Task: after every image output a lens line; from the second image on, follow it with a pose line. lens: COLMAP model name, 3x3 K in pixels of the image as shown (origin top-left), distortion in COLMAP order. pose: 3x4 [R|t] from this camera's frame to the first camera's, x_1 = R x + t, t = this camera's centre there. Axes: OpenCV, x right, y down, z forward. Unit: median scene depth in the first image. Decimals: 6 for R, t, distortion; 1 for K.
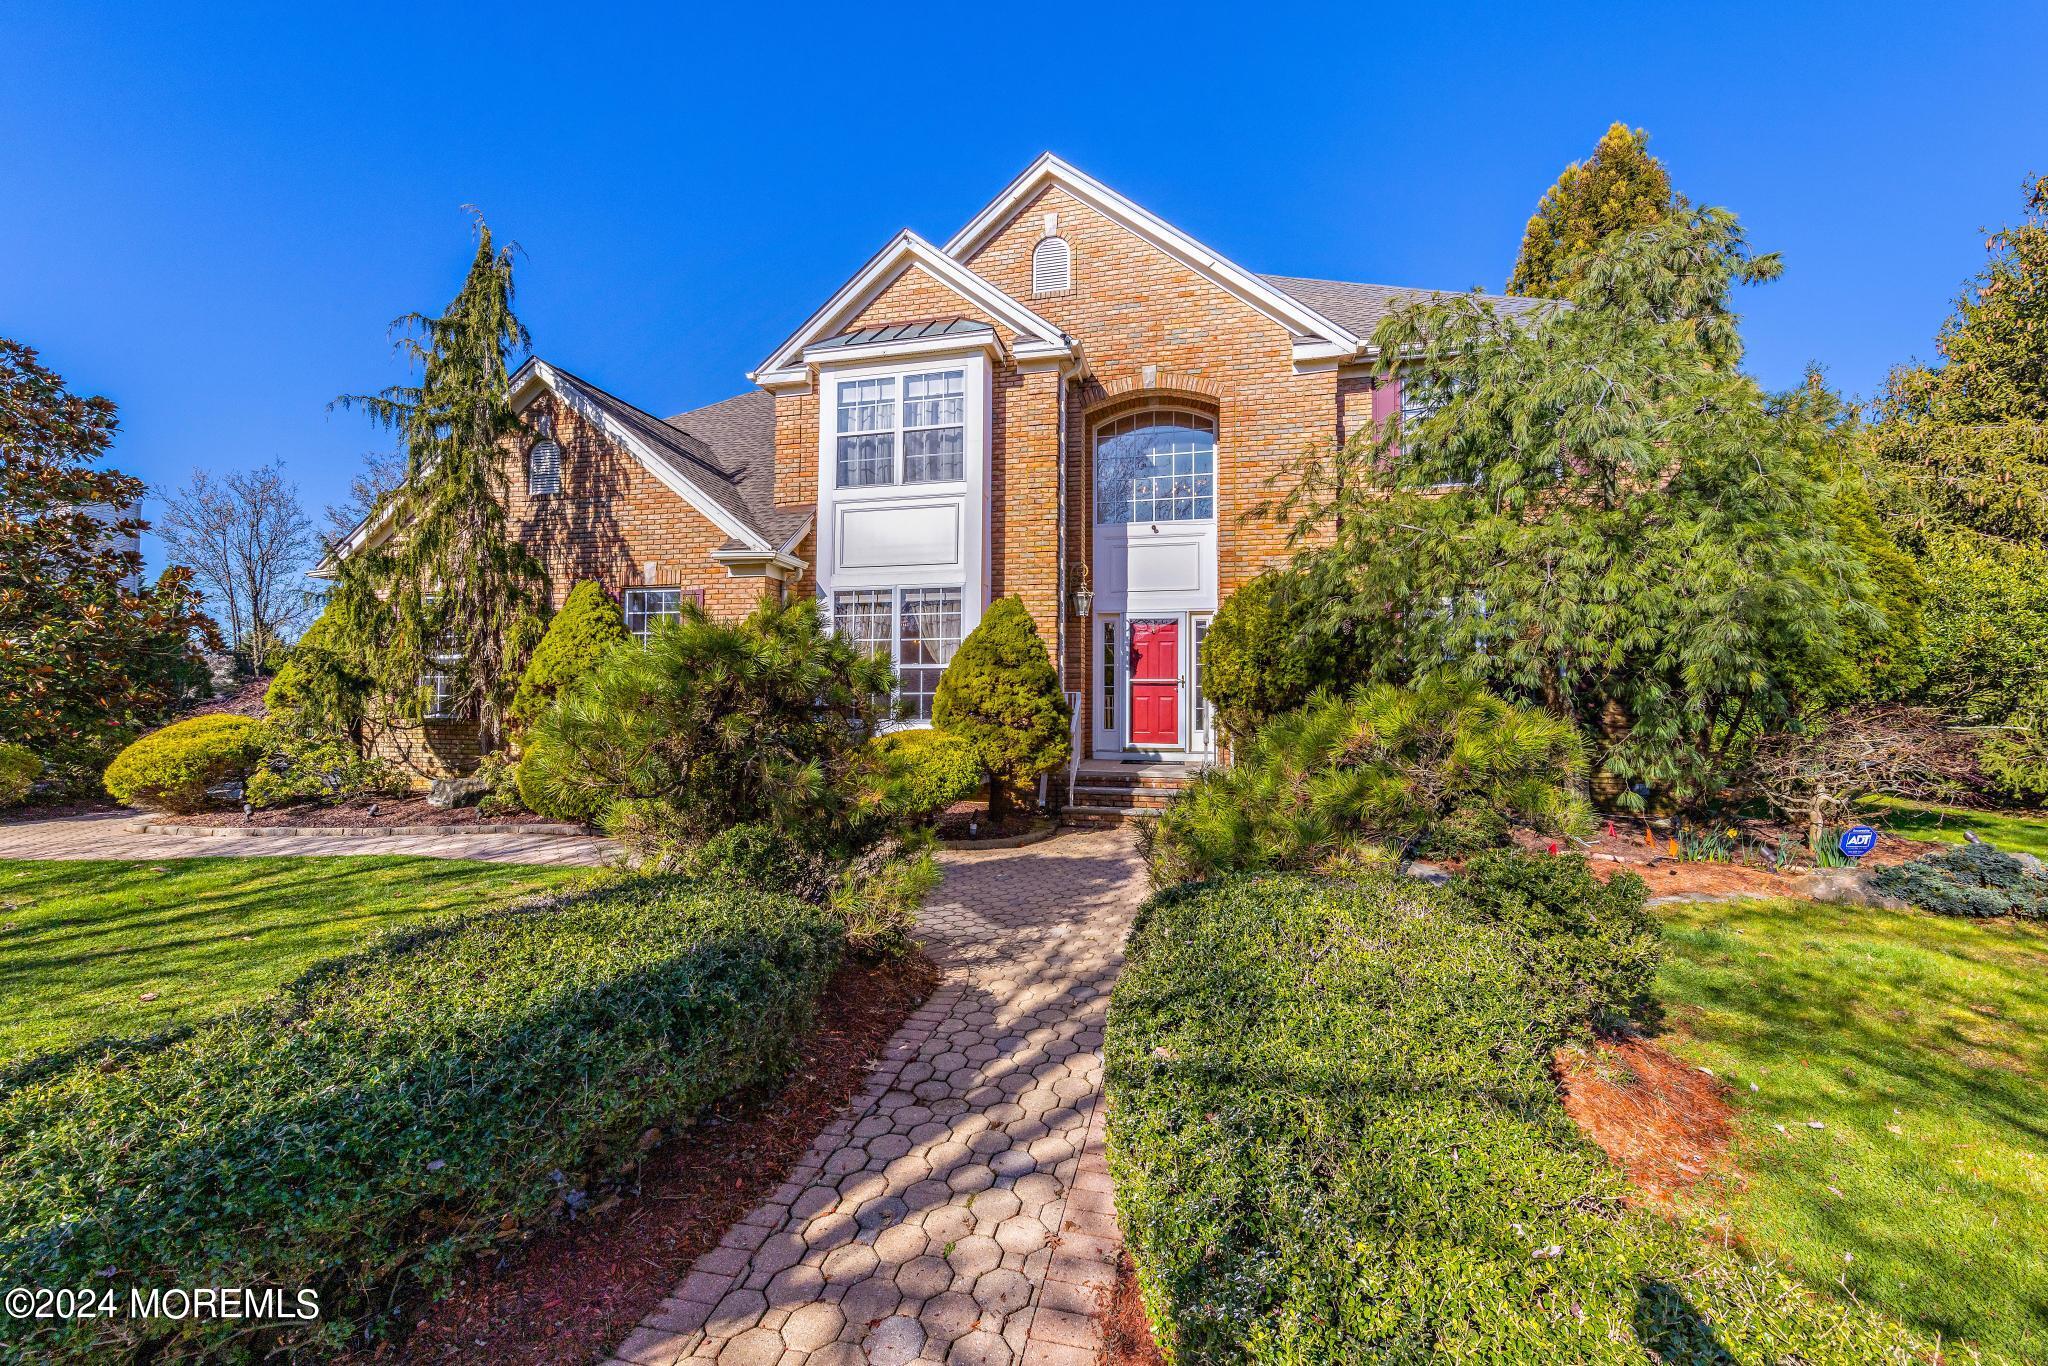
lens RADIAL K [[805.9, 0, 1025.7], [0, 805.9, 679.7], [0, 0, 1]] dist [-0.003014, -0.000434]
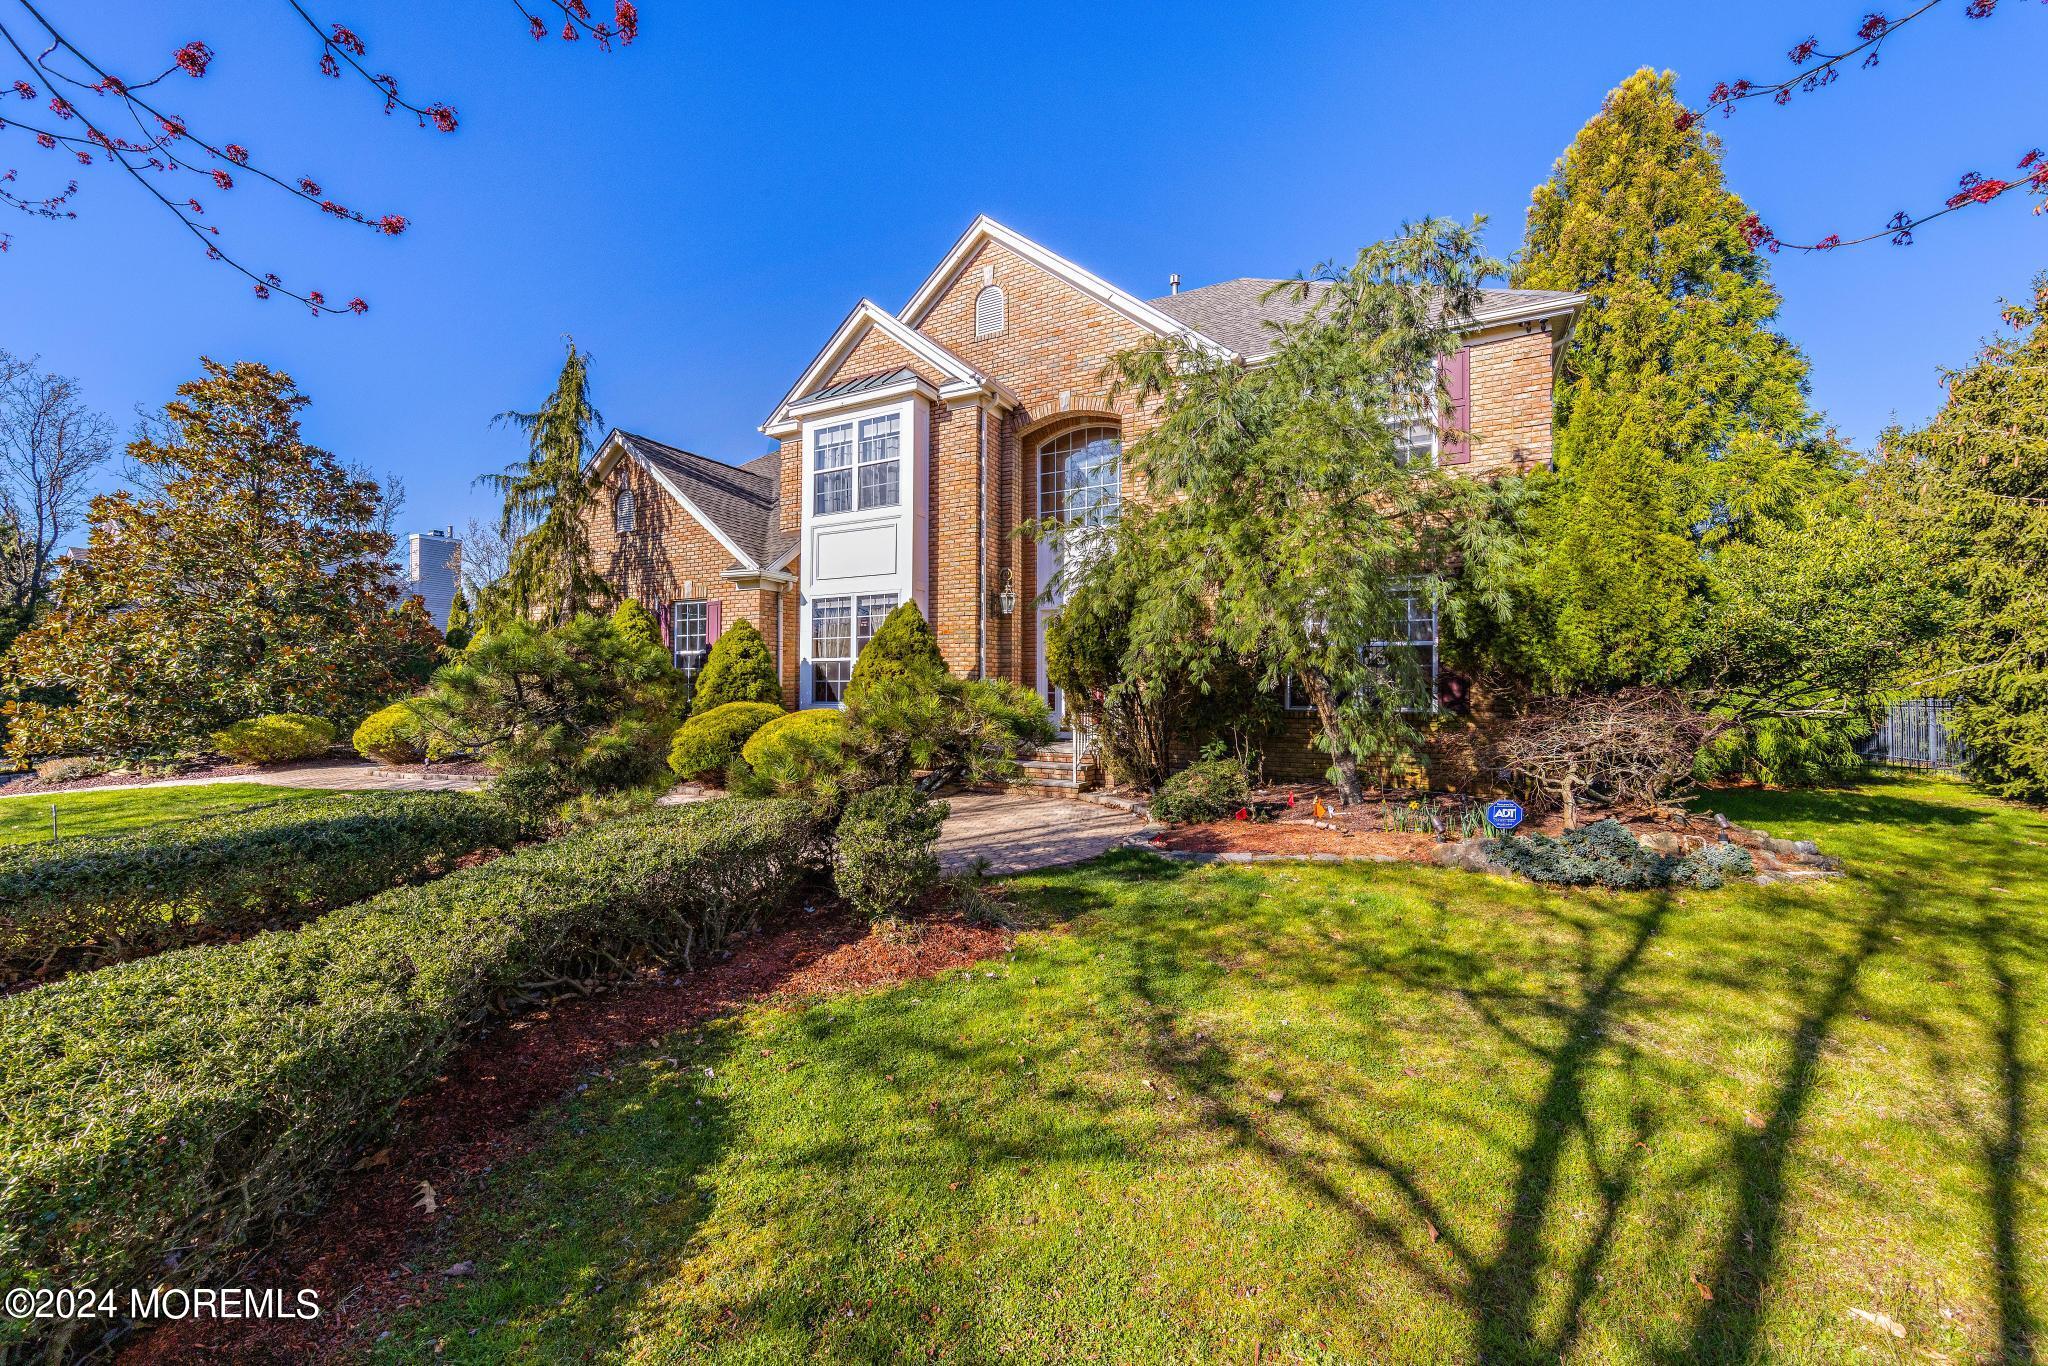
lens RADIAL K [[805.9, 0, 1022.5], [0, 805.9, 673.1], [0, 0, 1]] dist [-0.003014, -0.000434]
pose [[0.964796, -0.006850, -0.262910, 0.399023], [0.007860, 0.999965, 0.002789, 0.003134], [0.262882, -0.004757, 0.964816, -0.112346]]
